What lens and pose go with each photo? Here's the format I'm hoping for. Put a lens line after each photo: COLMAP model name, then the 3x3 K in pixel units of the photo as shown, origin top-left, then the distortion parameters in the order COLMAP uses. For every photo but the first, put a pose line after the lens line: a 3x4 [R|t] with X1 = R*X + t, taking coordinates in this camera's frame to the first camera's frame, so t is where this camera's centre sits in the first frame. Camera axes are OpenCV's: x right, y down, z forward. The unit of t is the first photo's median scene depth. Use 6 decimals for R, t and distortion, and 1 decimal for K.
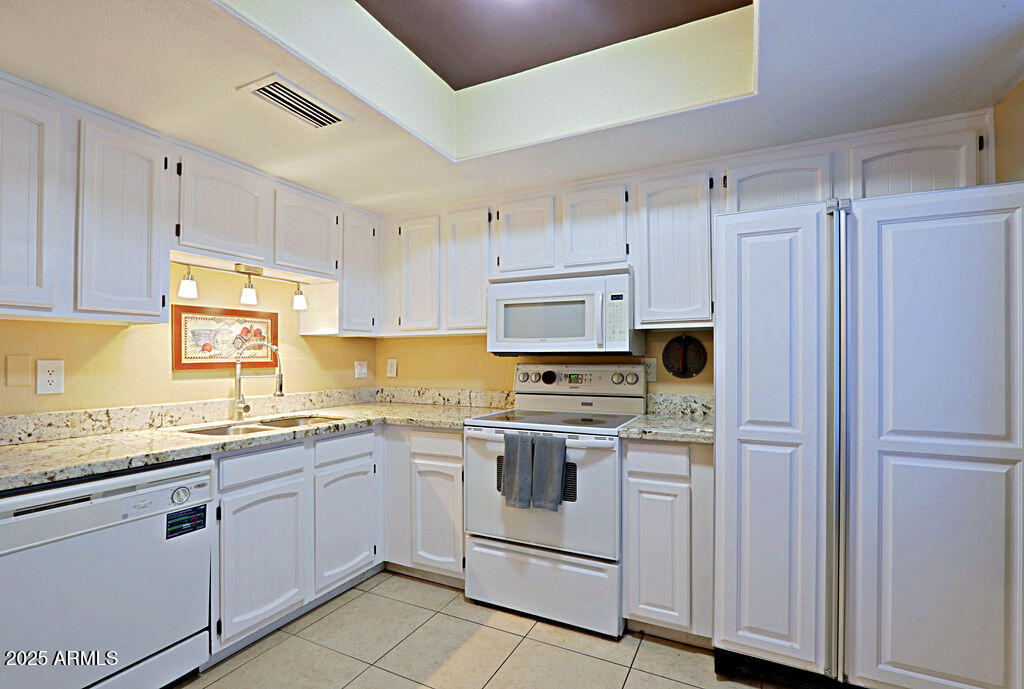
lens RADIAL K [[483.5, 0, 499.7], [0, 483.5, 353.5], [0, 0, 1]] dist [-0.015528, 0.000268]
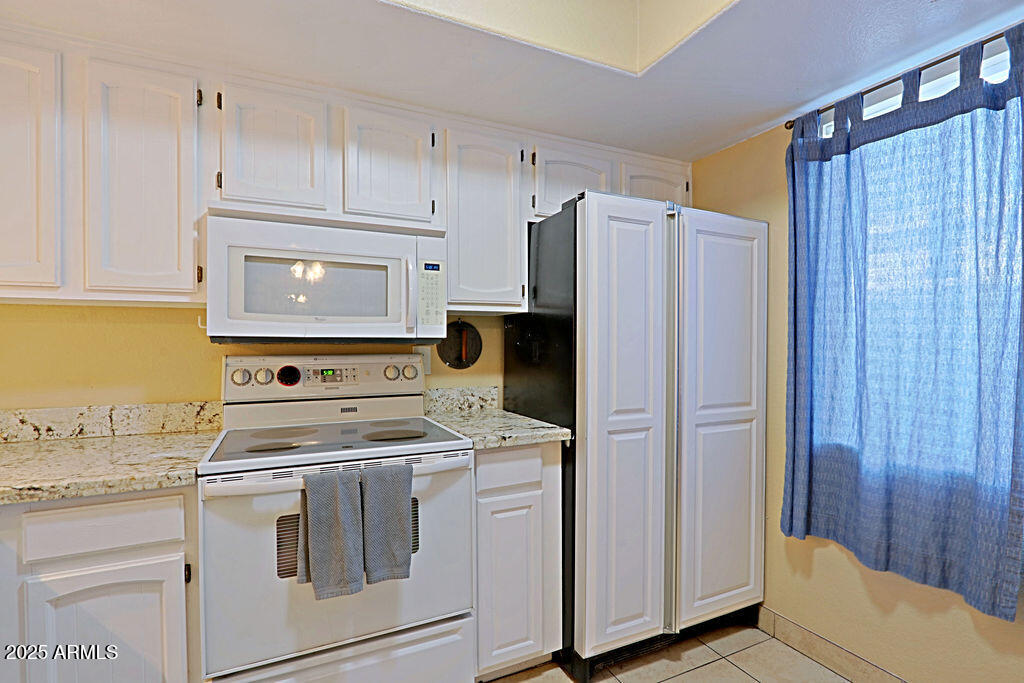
lens RADIAL K [[475.0, 0, 503.9], [0, 475.0, 346.9], [0, 0, 1]] dist [-0.023854, 0.006129]
pose [[0.609503, -0.003230, 0.792777, -0.275517], [-0.005583, 0.999949, 0.008367, 0.003221], [-0.792764, -0.009526, 0.609455, 0.435922]]
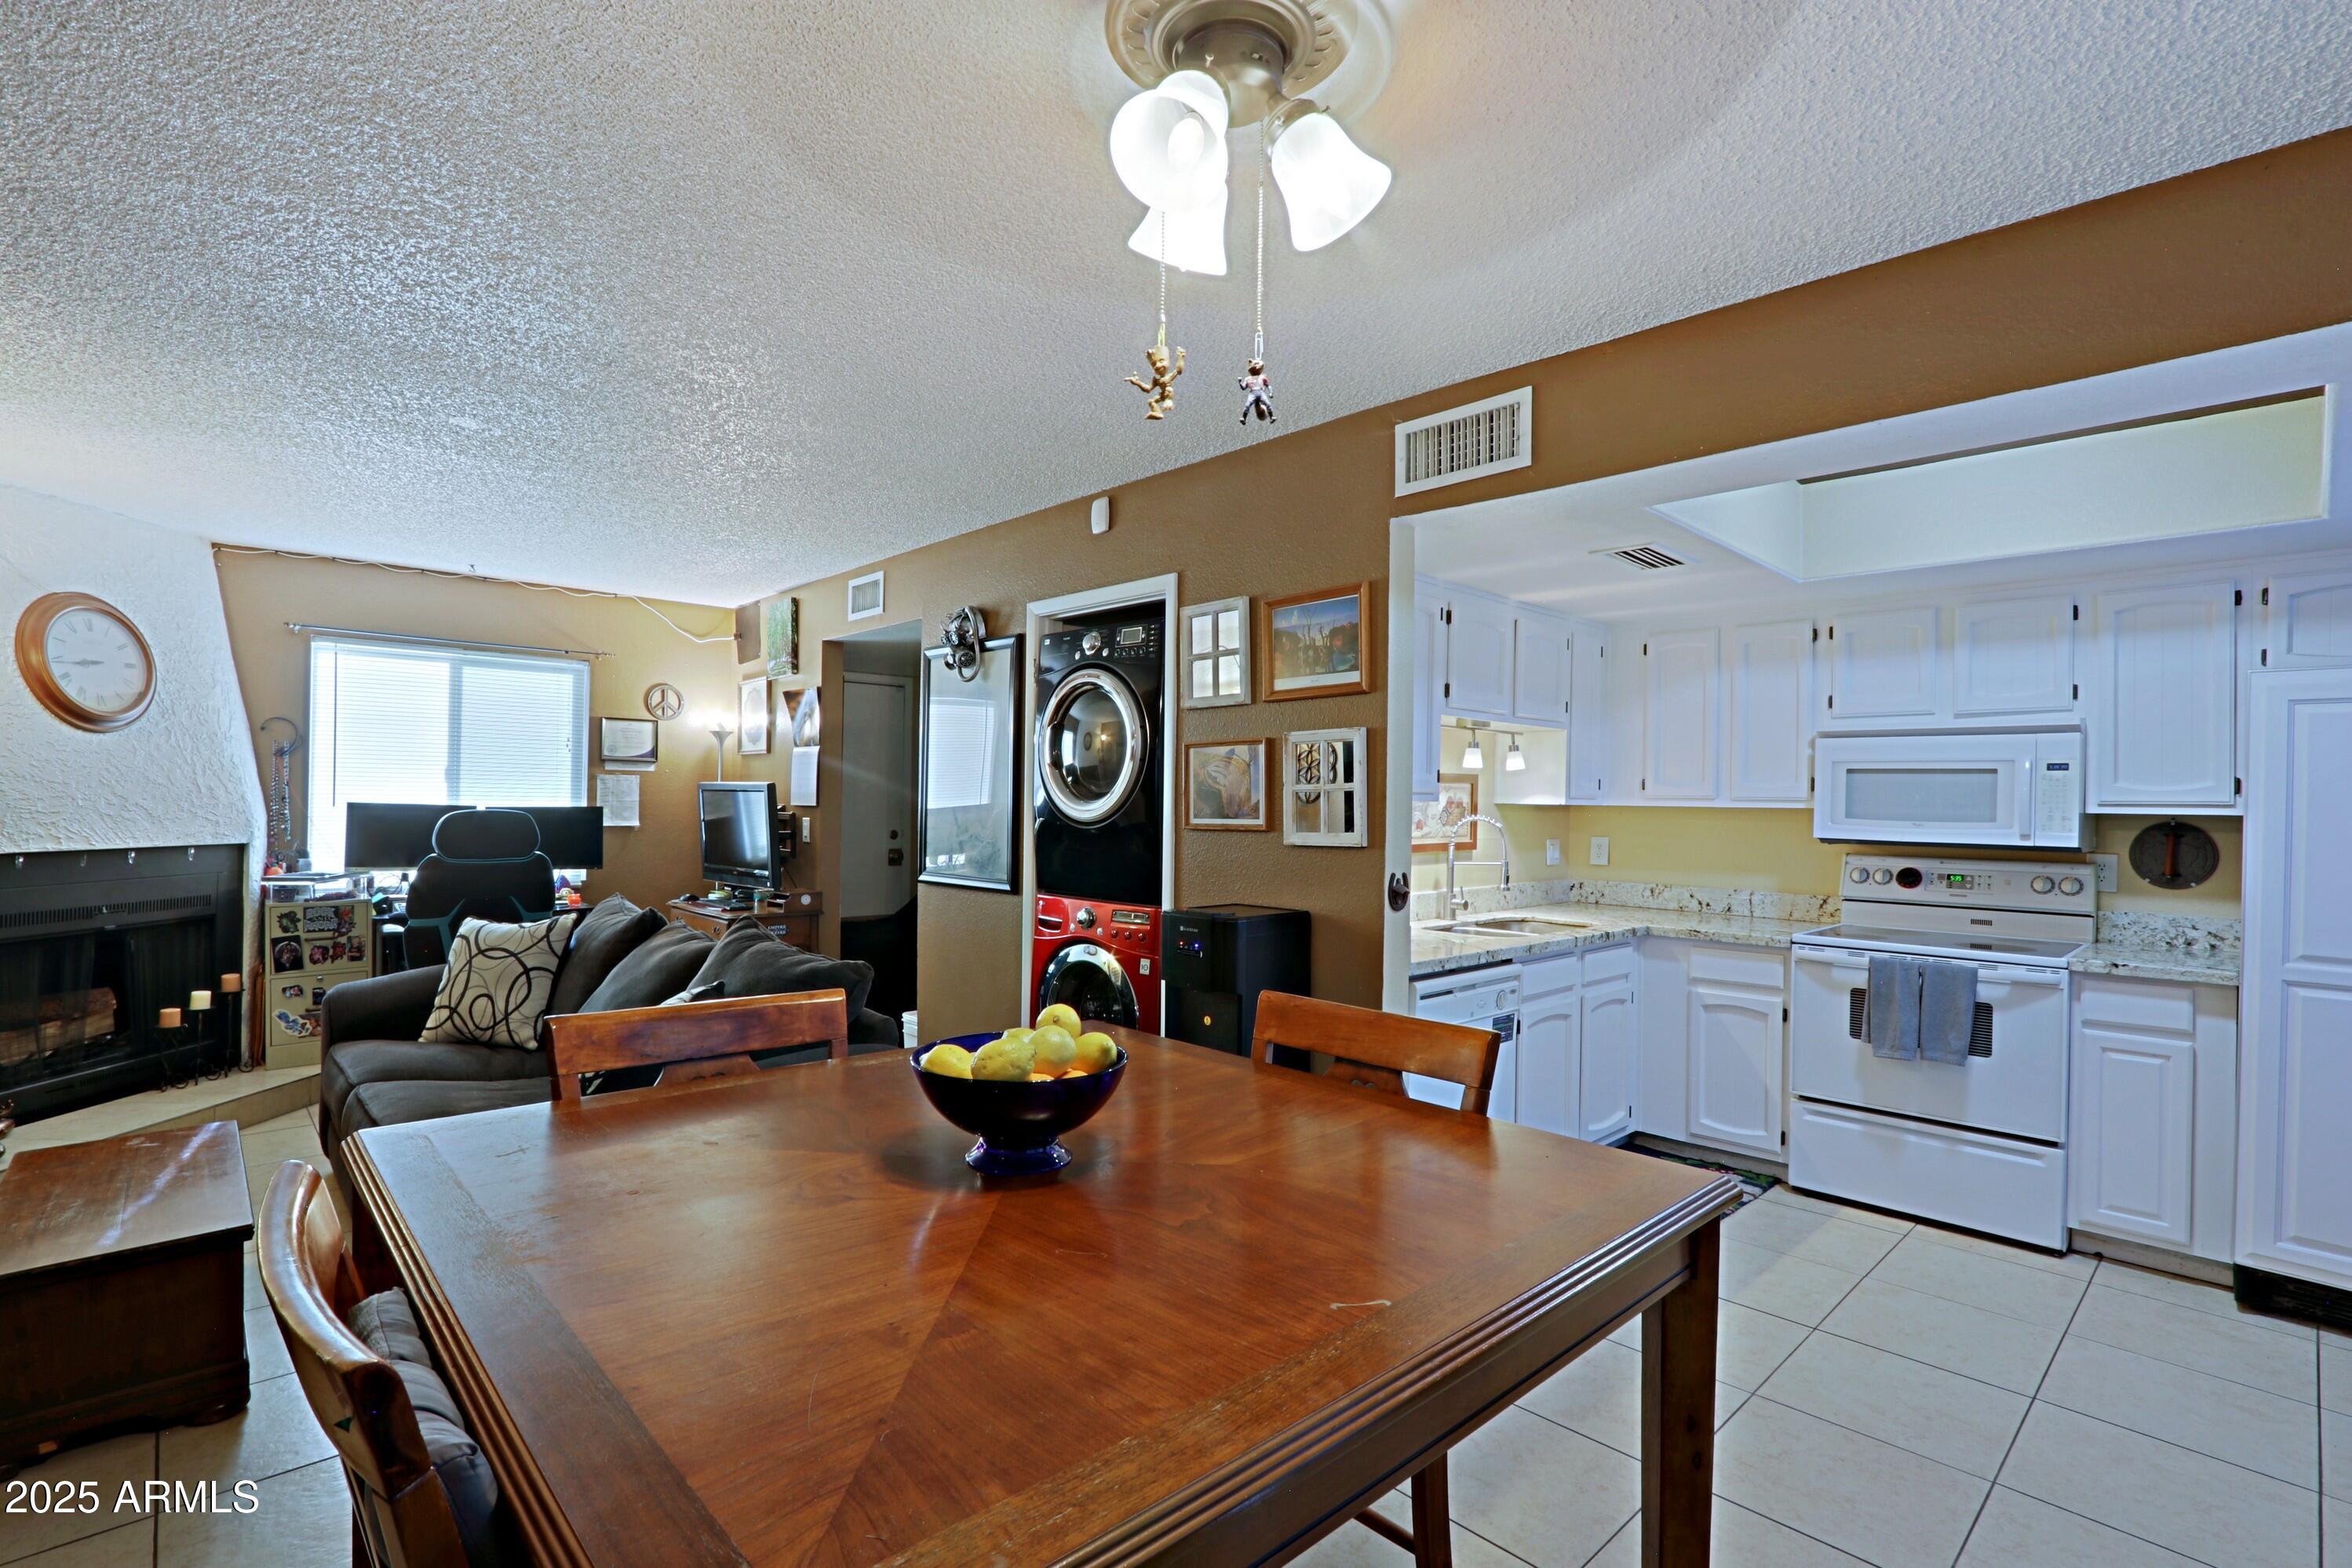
lens RADIAL K [[1091.0, 0, 1157.4], [0, 1091.0, 796.4], [0, 0, 1]] dist [-0.023854, 0.006129]
pose [[0.941426, 0.015738, -0.336852, -0.422672], [-0.013698, 0.999871, 0.008430, -0.067879], [0.336942, -0.003322, 0.941520, -0.818365]]
